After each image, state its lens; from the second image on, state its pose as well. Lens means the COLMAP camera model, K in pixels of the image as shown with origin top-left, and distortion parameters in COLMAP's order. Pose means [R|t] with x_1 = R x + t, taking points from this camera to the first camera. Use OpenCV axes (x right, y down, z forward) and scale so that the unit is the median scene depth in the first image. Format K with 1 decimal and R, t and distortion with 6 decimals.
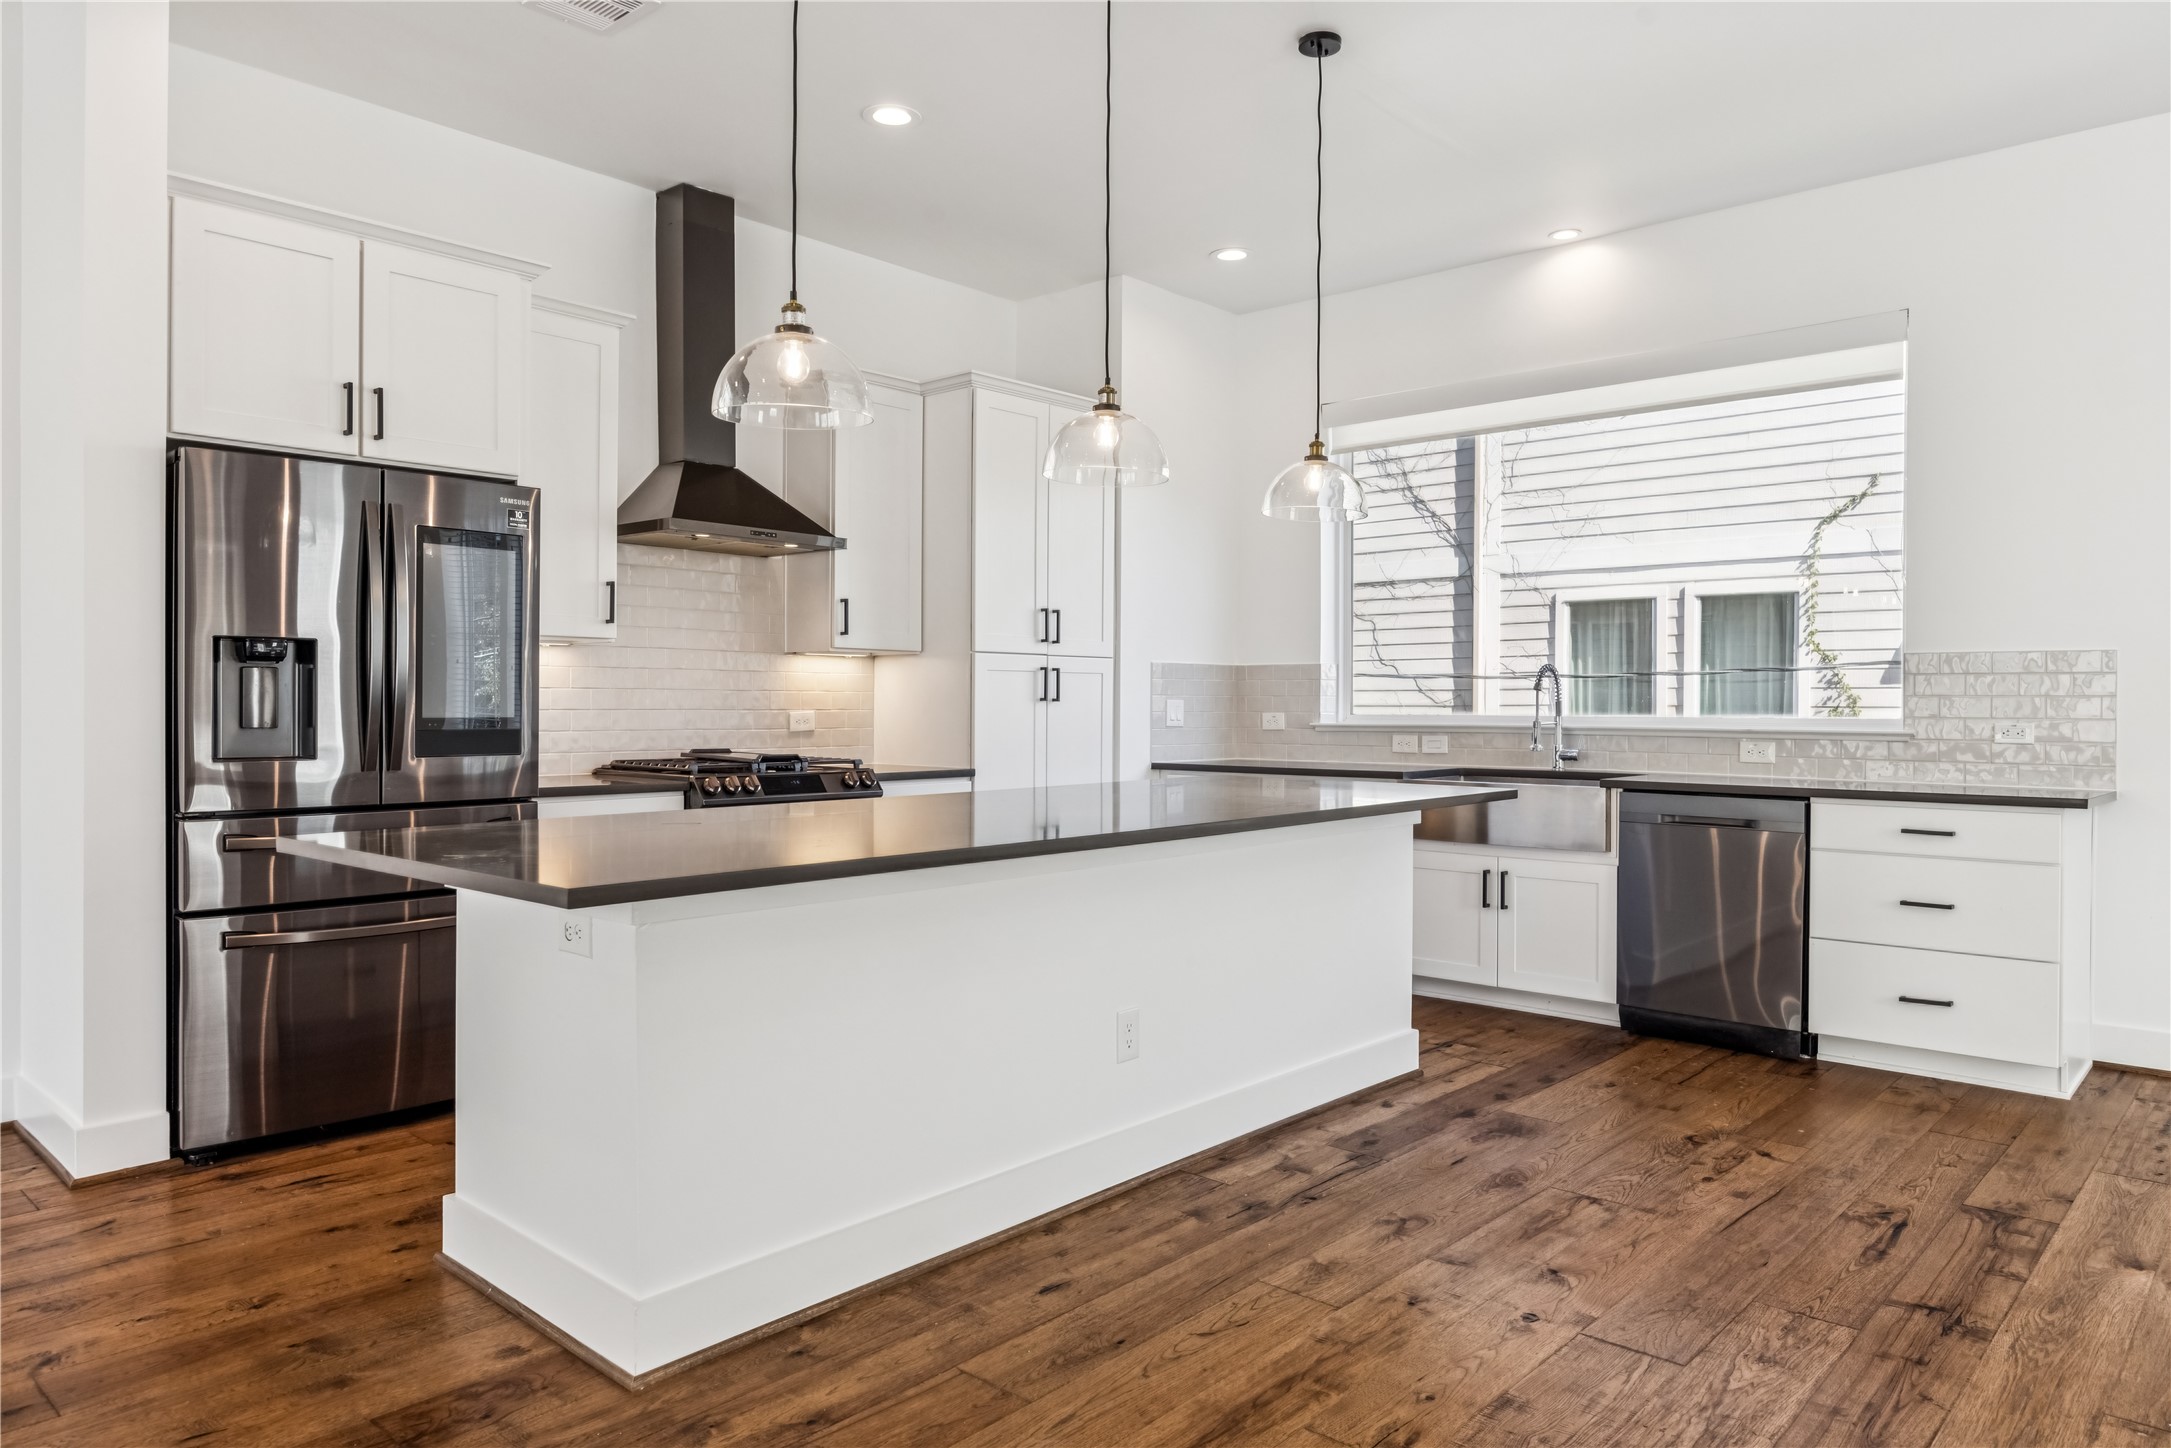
lens RADIAL K [[1404.6, 0, 1082.4], [0, 1404.6, 715.8], [0, 0, 1]] dist [-0.000743, 0.001320]
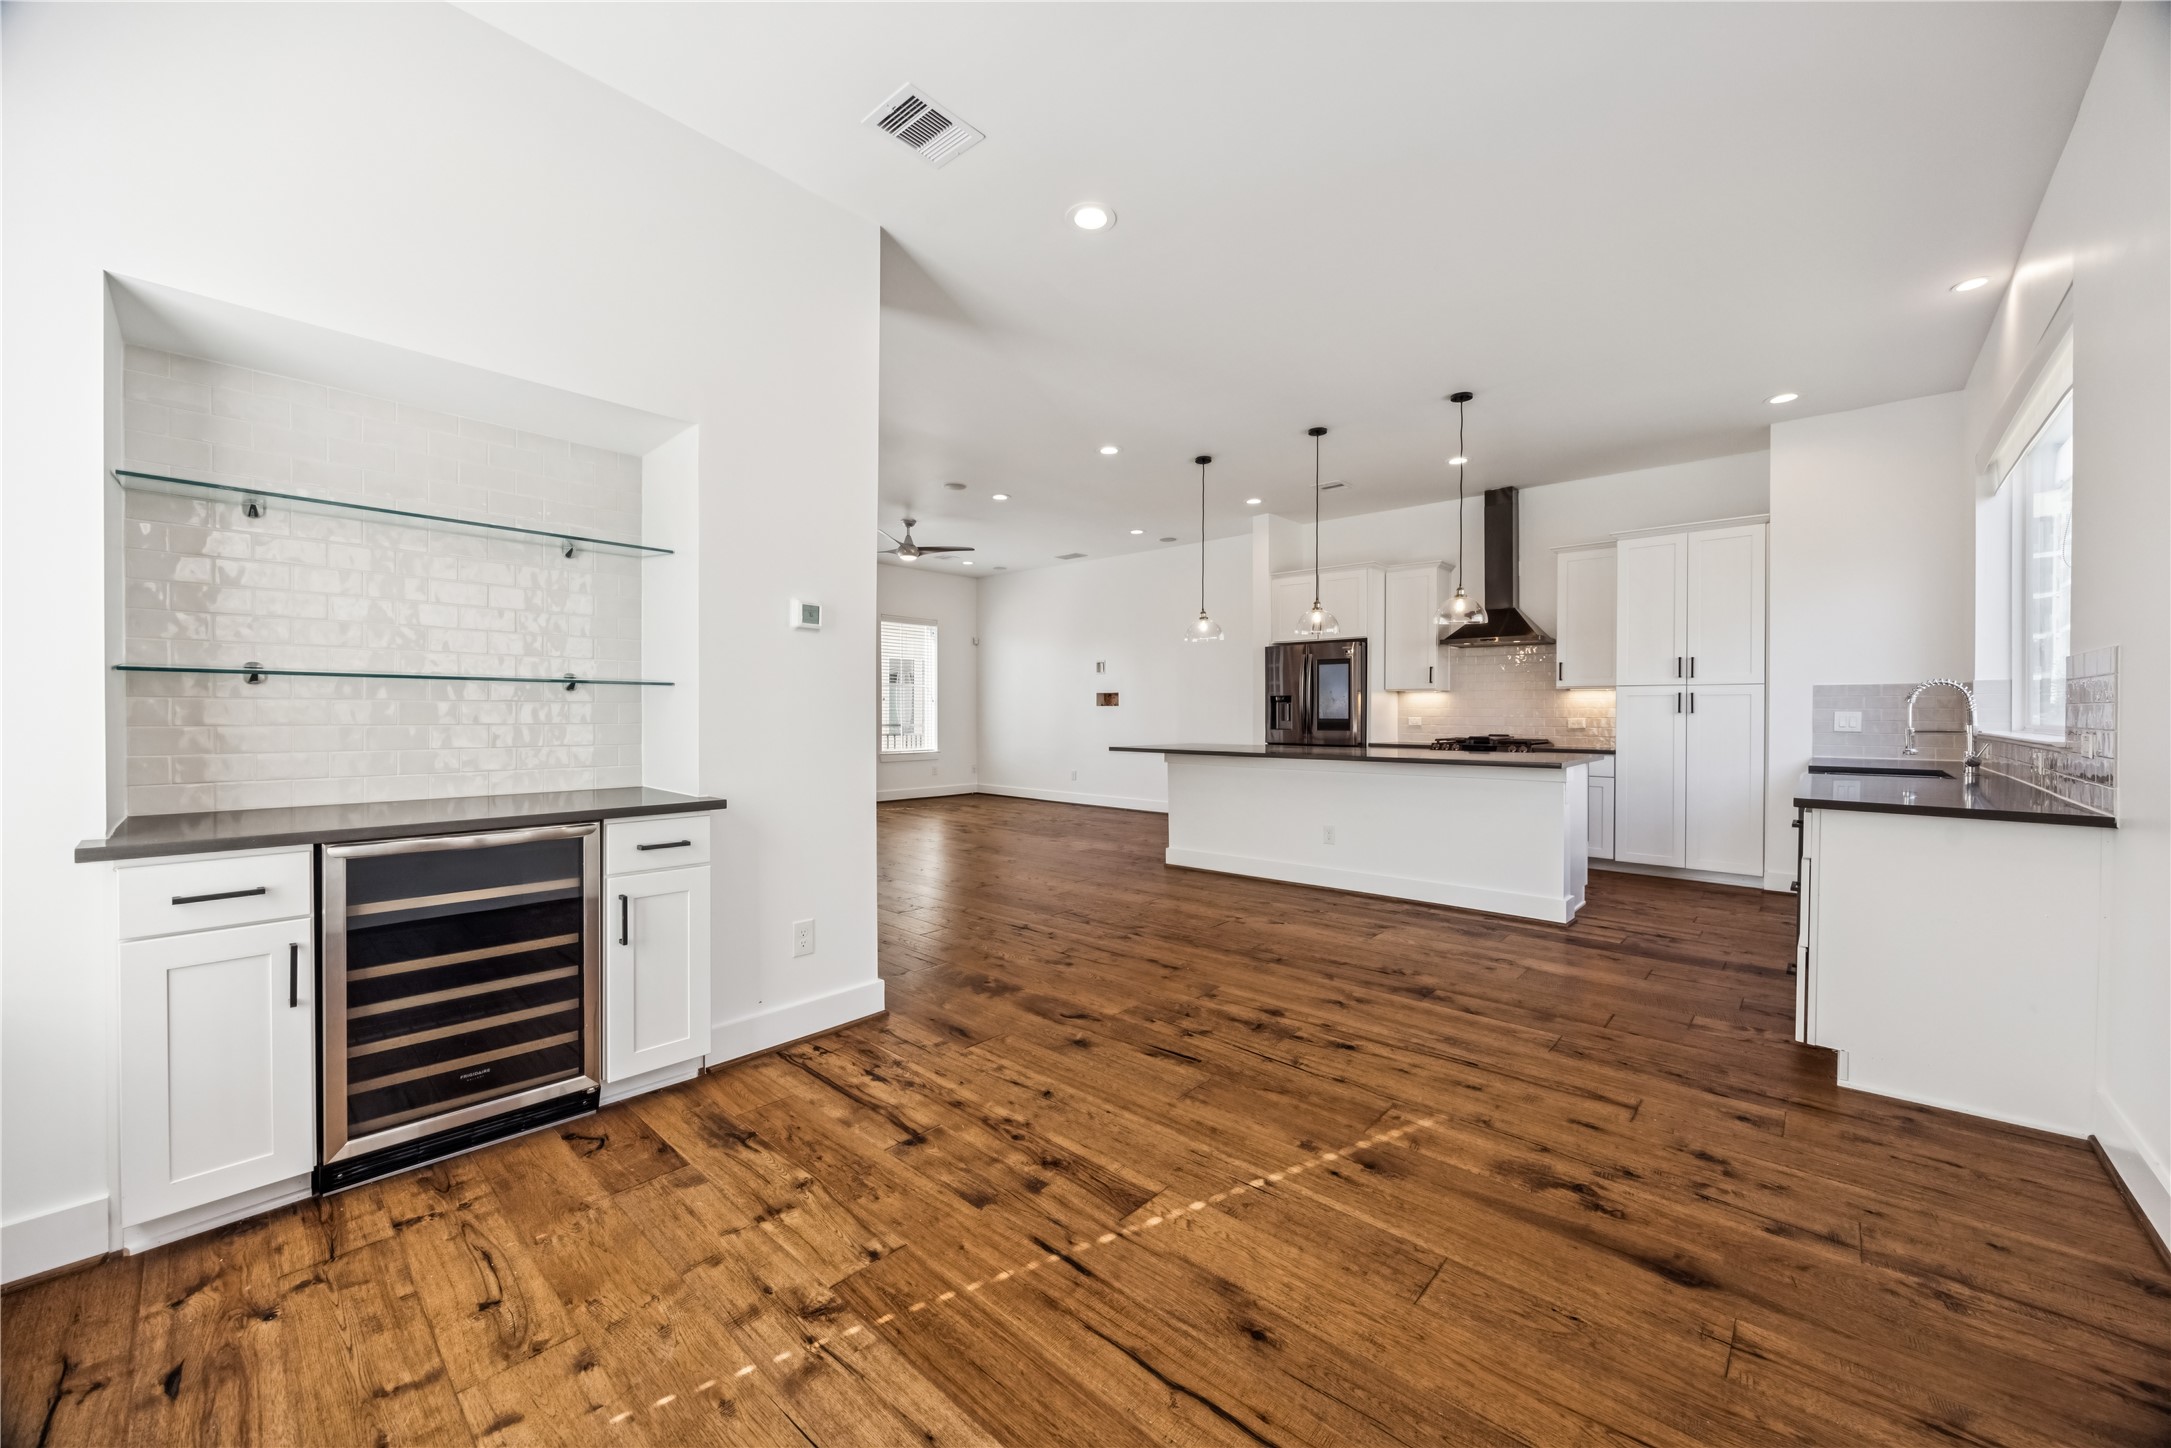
lens RADIAL K [[819.3, 0, 1092.7], [0, 819.3, 717.3], [0, 0, 1]] dist [-0.002746, -0.000684]
pose [[0.003406, 0.002122, -0.999992, 1.099810], [-0.012009, 0.999926, 0.002081, 0.000891], [0.999922, 0.012002, 0.003431, 0.361718]]
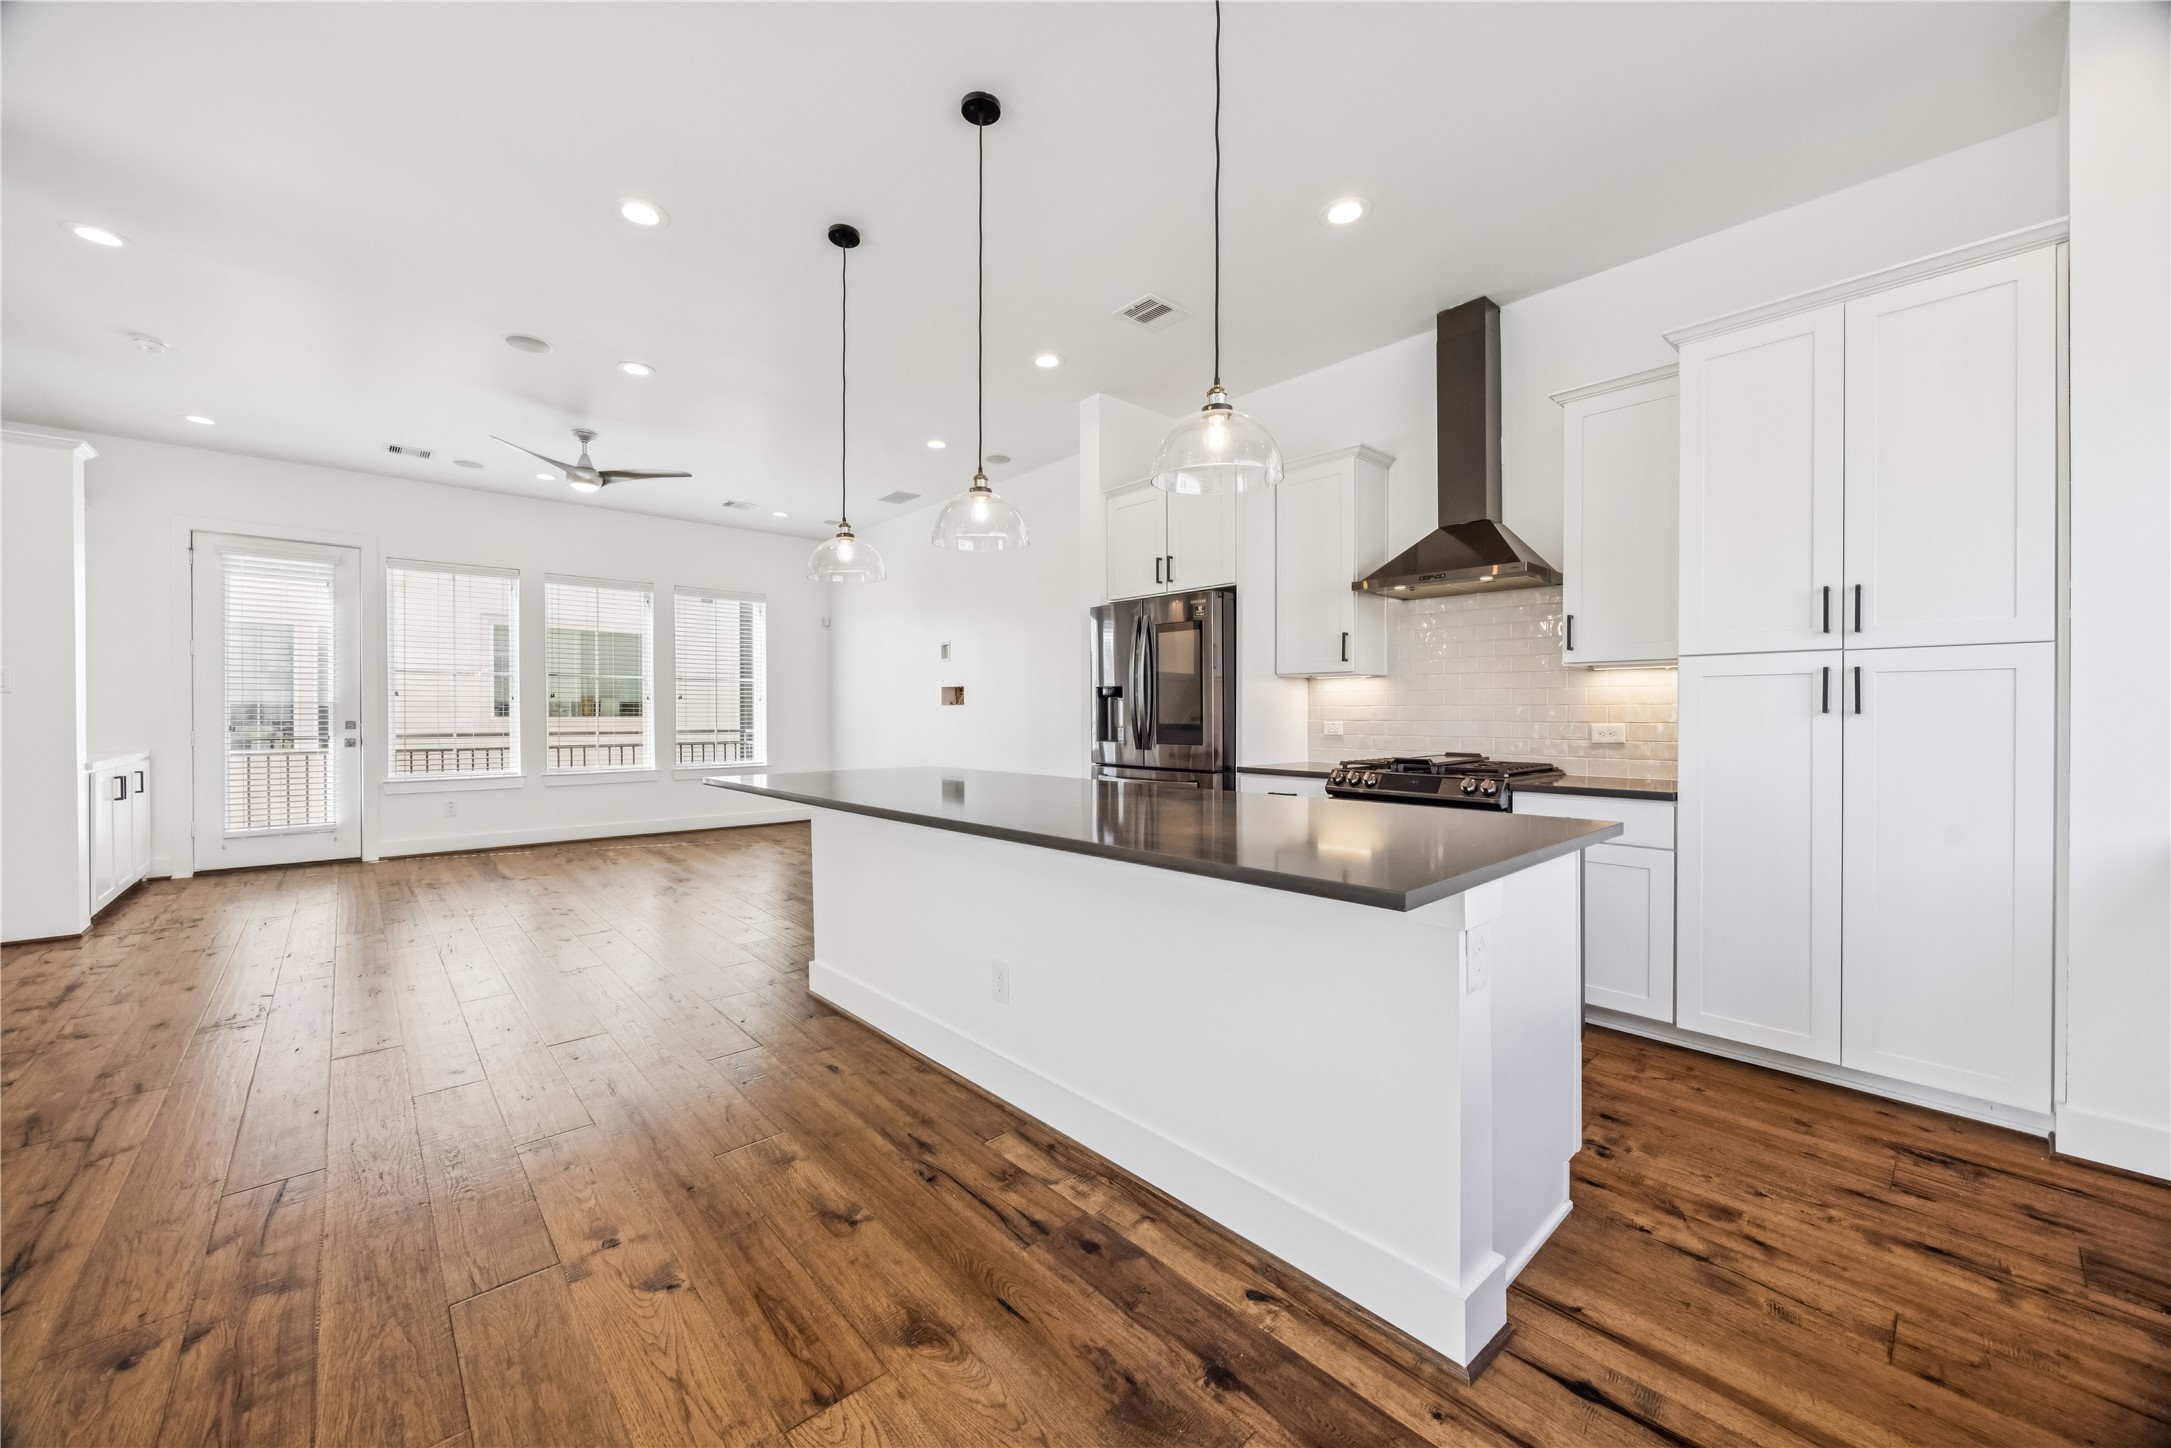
lens RADIAL K [[819.3, 0, 1088.9], [0, 819.3, 718.0], [0, 0, 1]] dist [-0.002746, -0.000684]
pose [[-0.094392, 0.002035, -0.995533, 0.509952], [-0.009121, 0.999954, 0.002909, -0.006863], [0.995493, 0.009355, -0.094369, 0.776263]]
